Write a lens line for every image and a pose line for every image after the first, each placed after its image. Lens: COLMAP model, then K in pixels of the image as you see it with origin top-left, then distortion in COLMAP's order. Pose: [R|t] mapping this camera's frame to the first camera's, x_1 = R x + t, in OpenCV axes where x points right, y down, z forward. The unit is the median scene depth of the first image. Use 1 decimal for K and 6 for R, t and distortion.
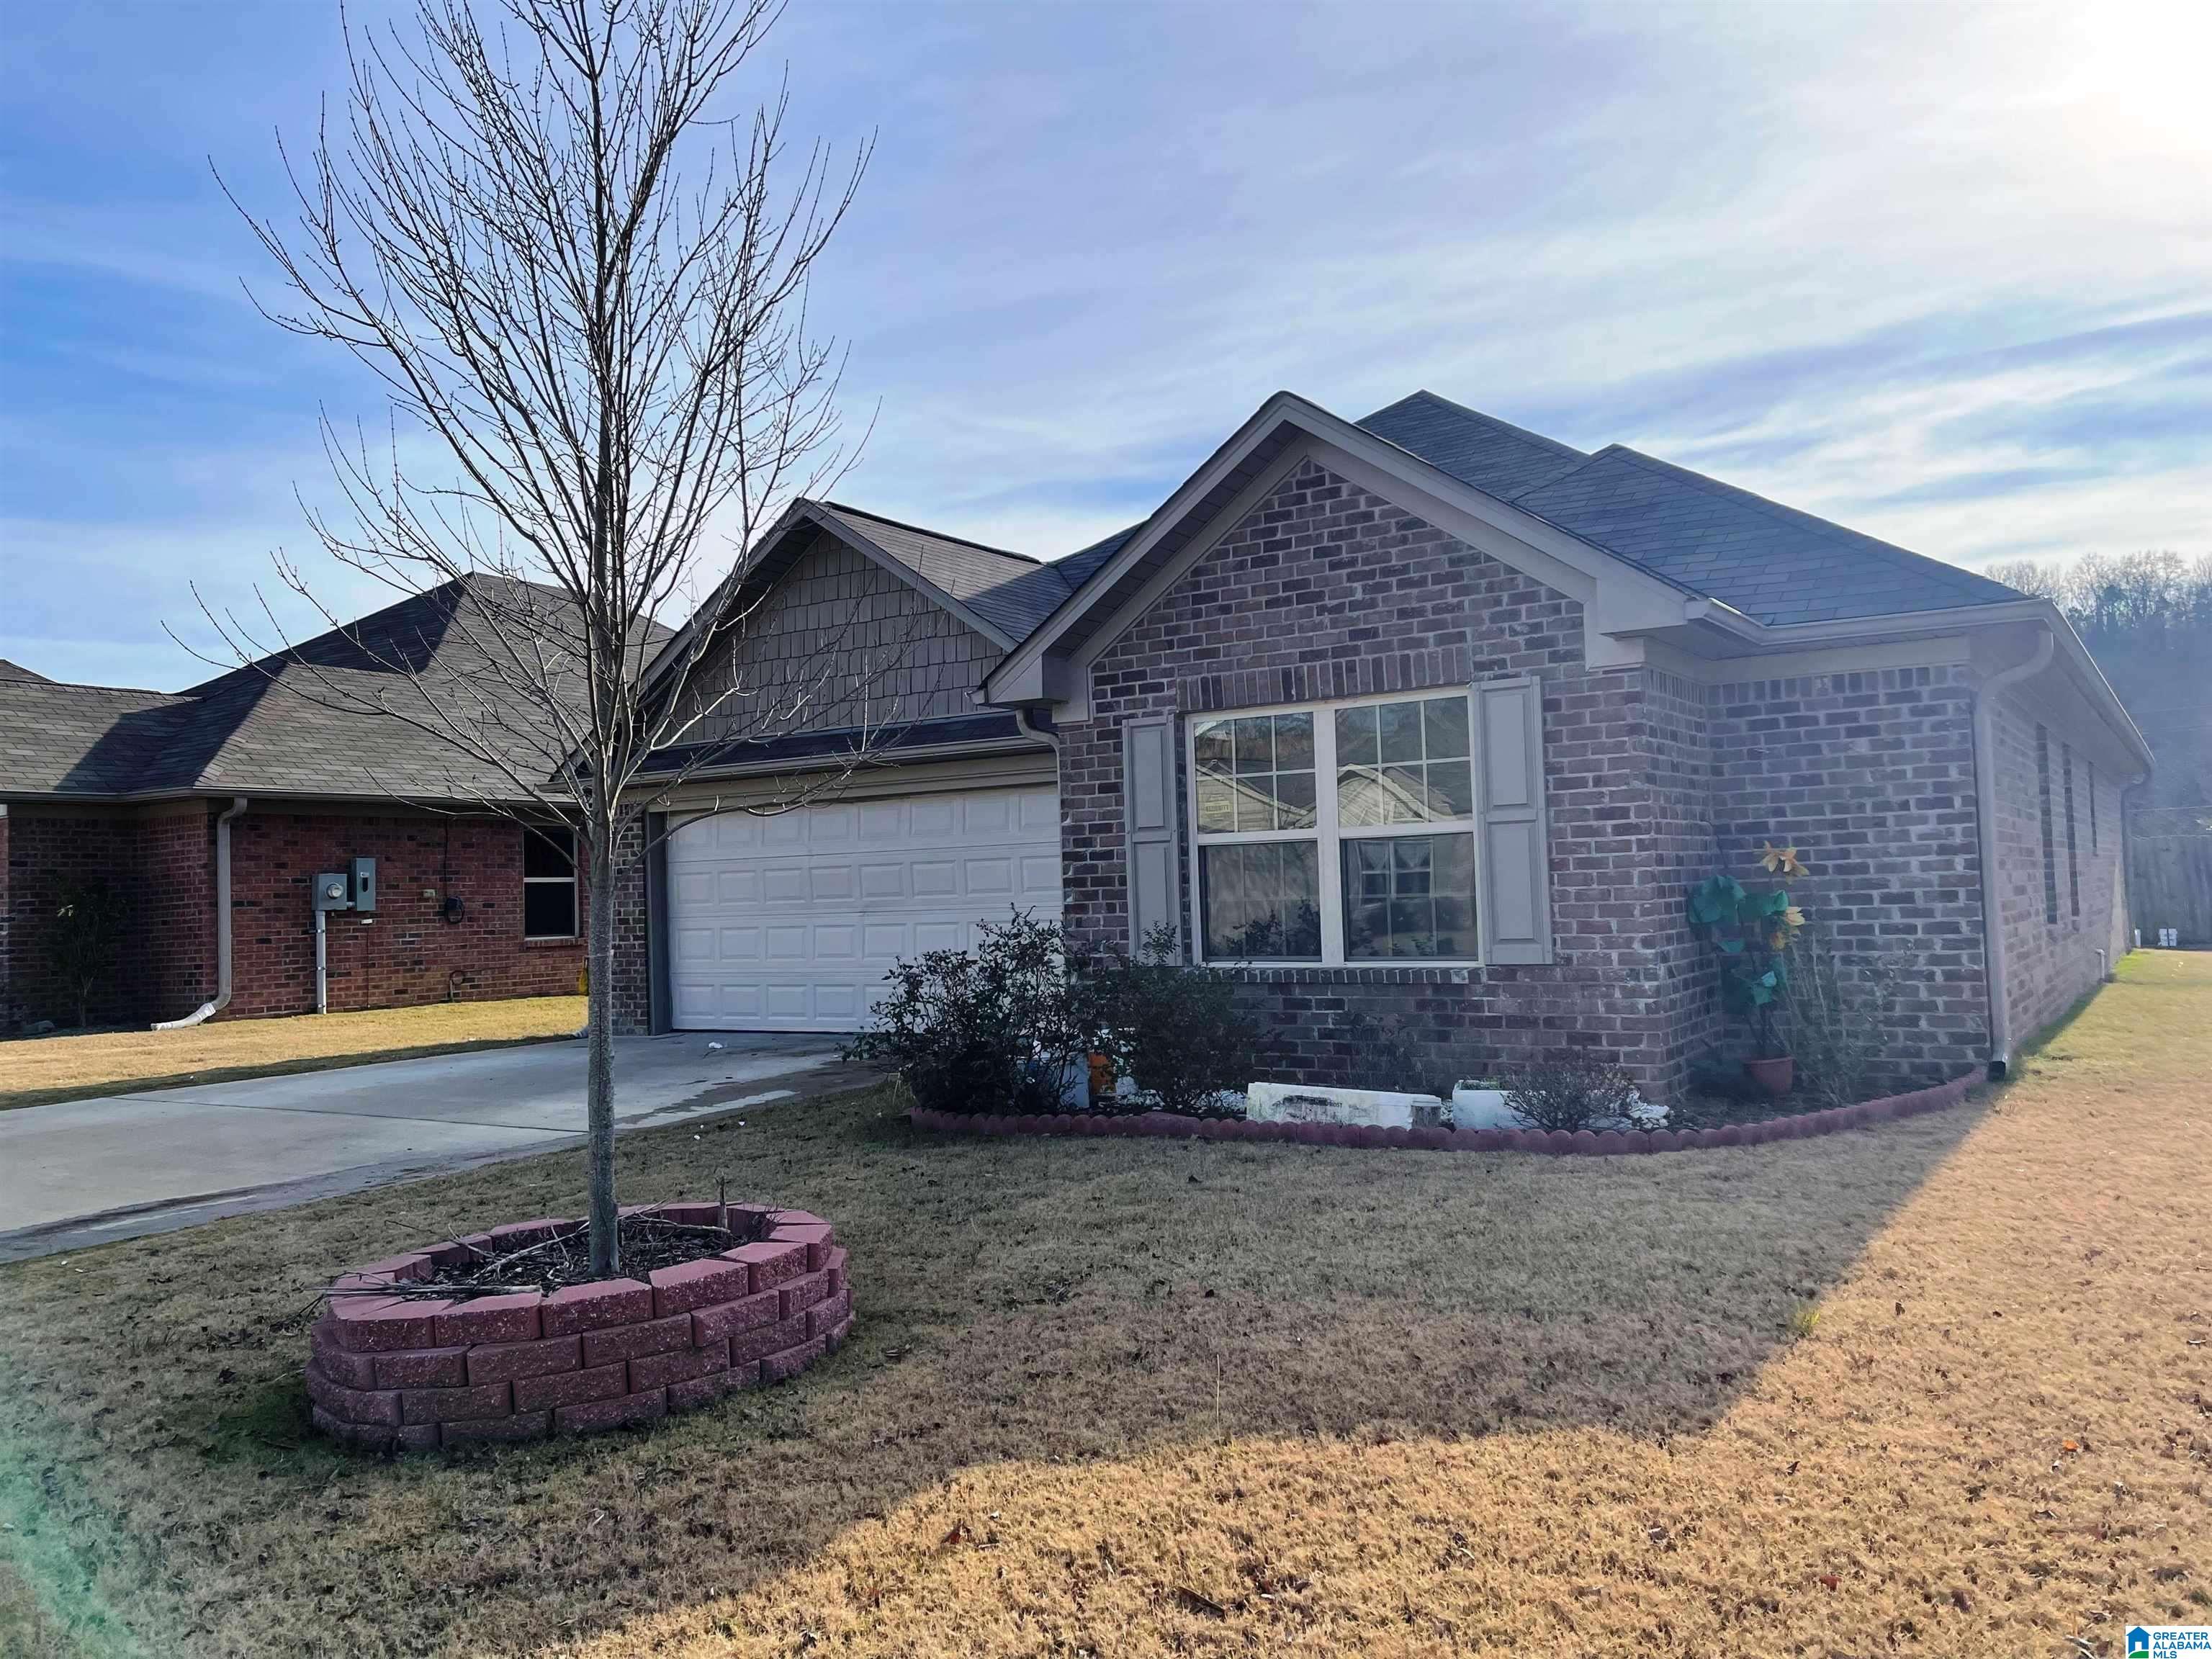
lens RADIAL K [[1687.4, 0, 1104.2], [0, 1687.4, 824.6], [0, 0, 1]] dist [0.032854, -0.026210]
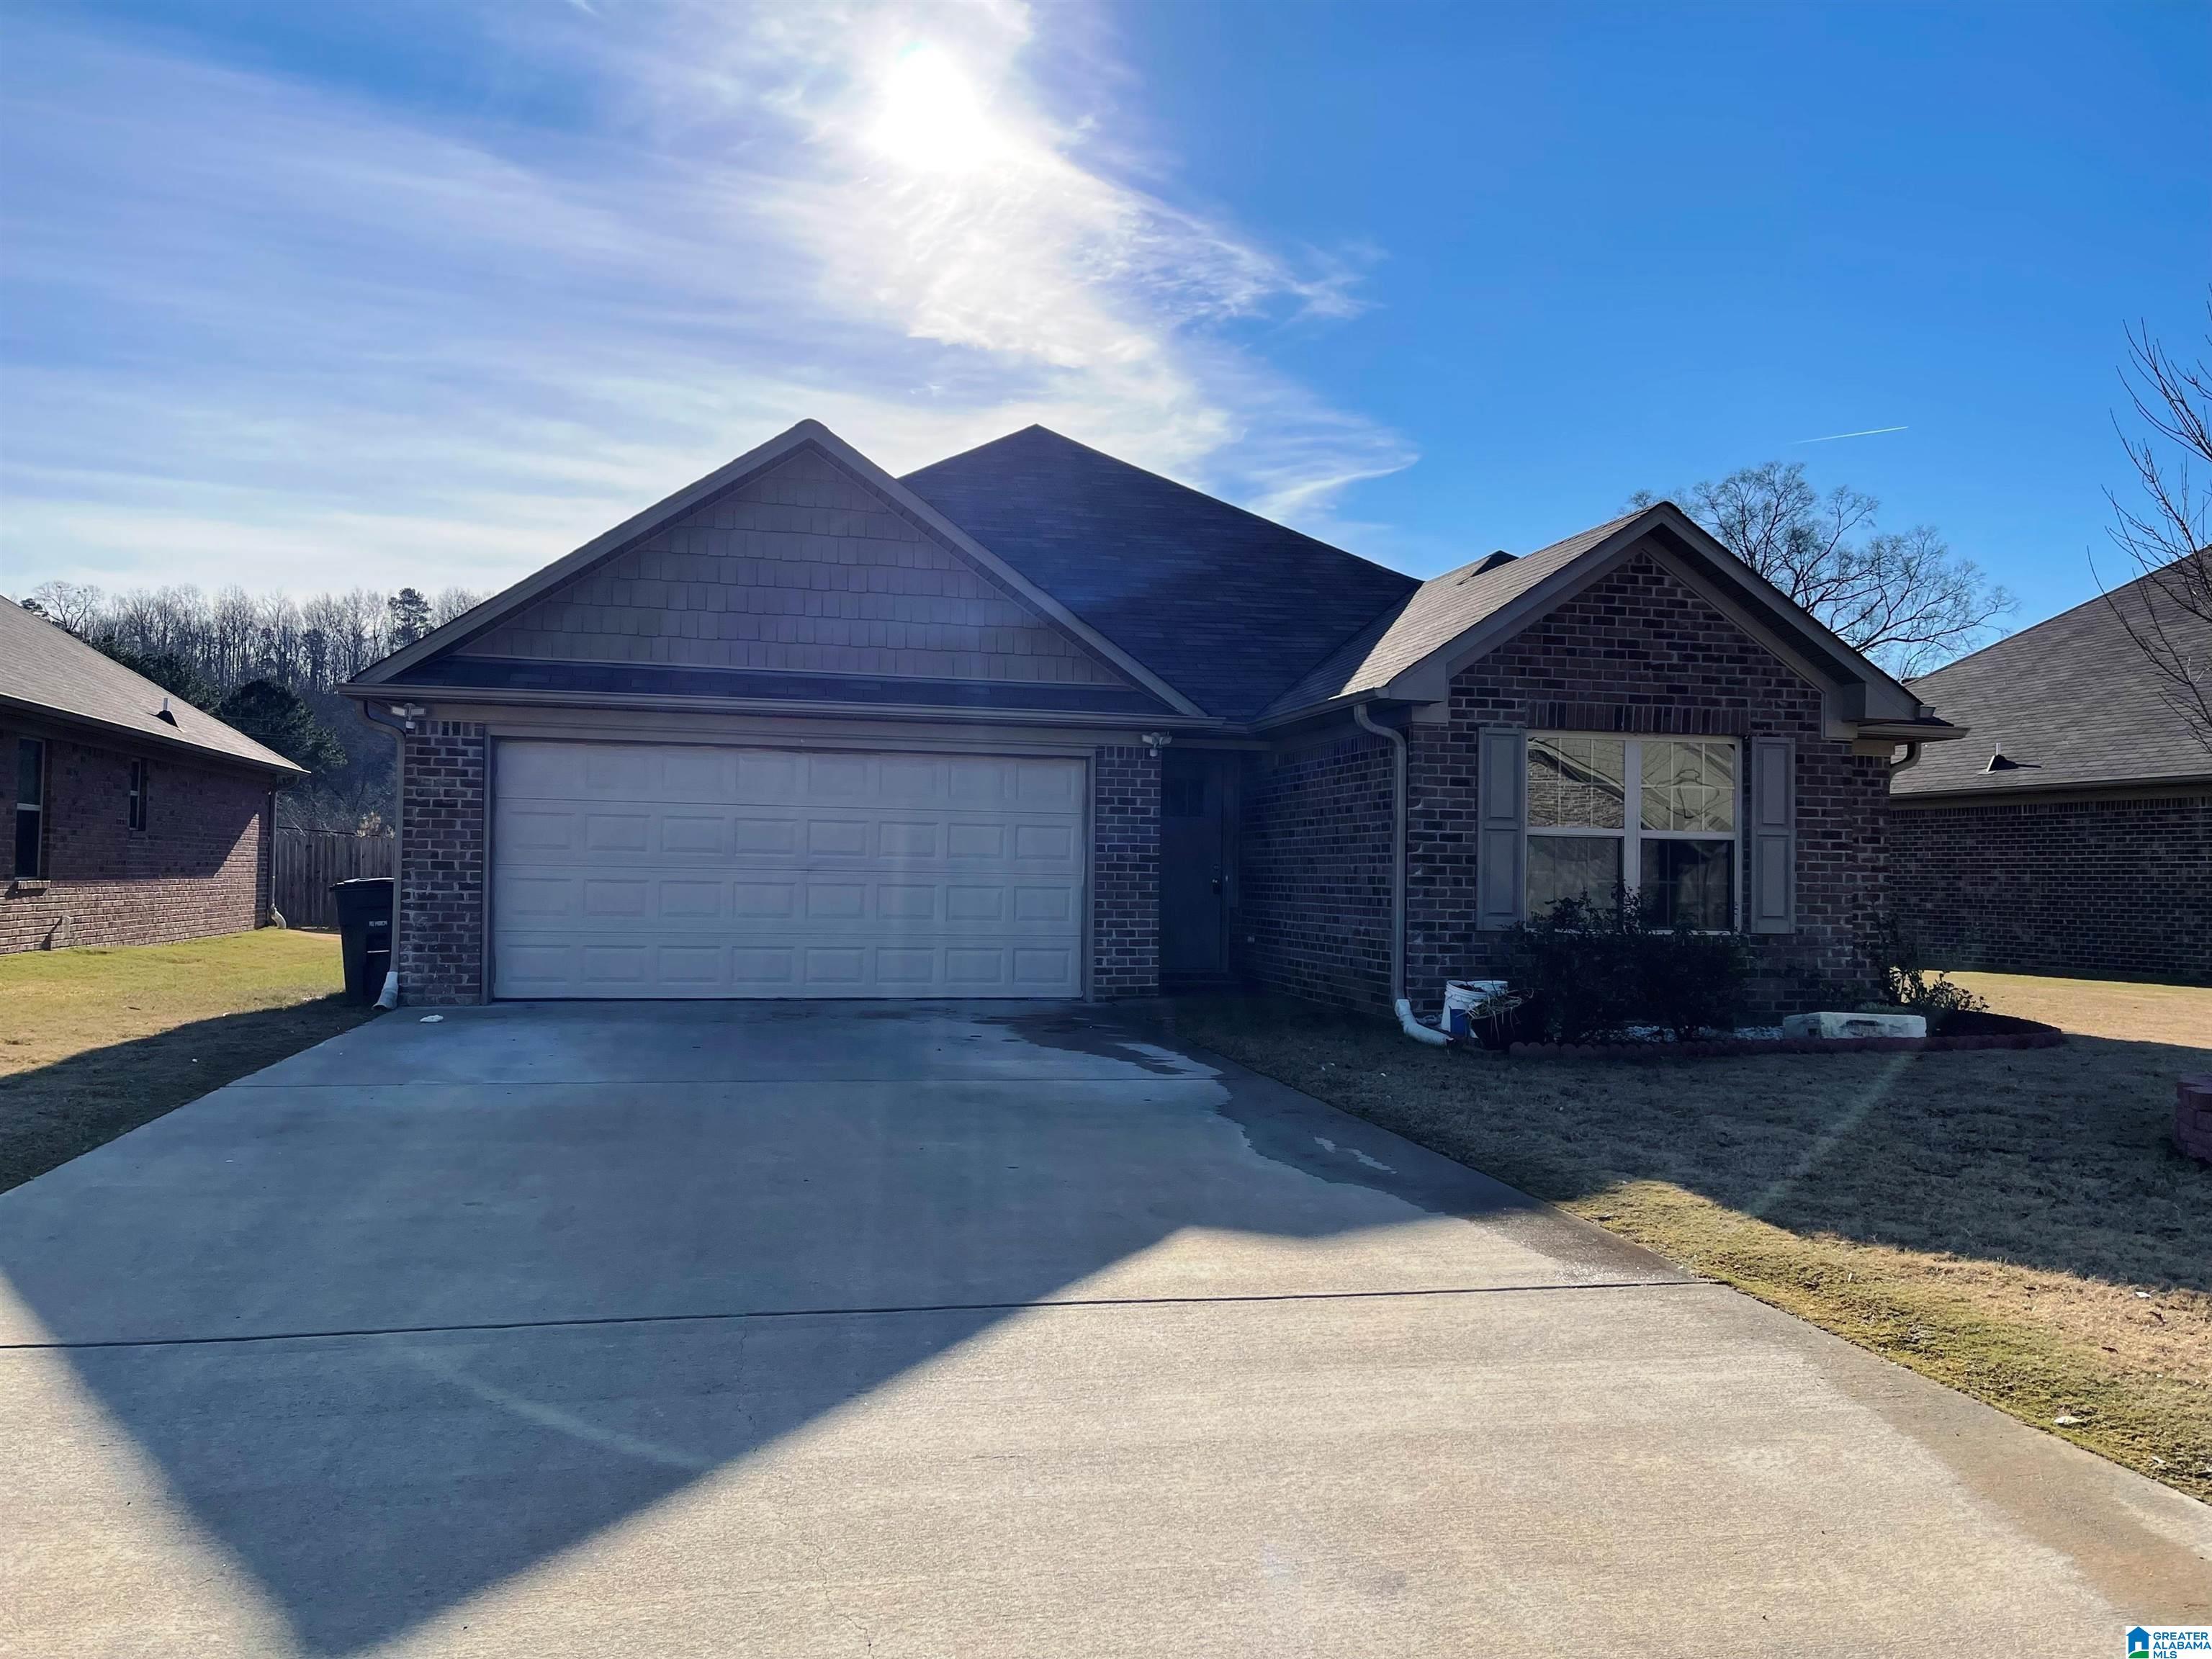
lens RADIAL K [[1687.4, 0, 1102.0], [0, 1687.4, 837.3], [0, 0, 1]] dist [0.032854, -0.026210]
pose [[0.692647, 0.061643, 0.718638, -1.136941], [-0.071357, 0.997310, -0.016770, 0.061648], [-0.717738, -0.039664, 0.695182, 0.377956]]
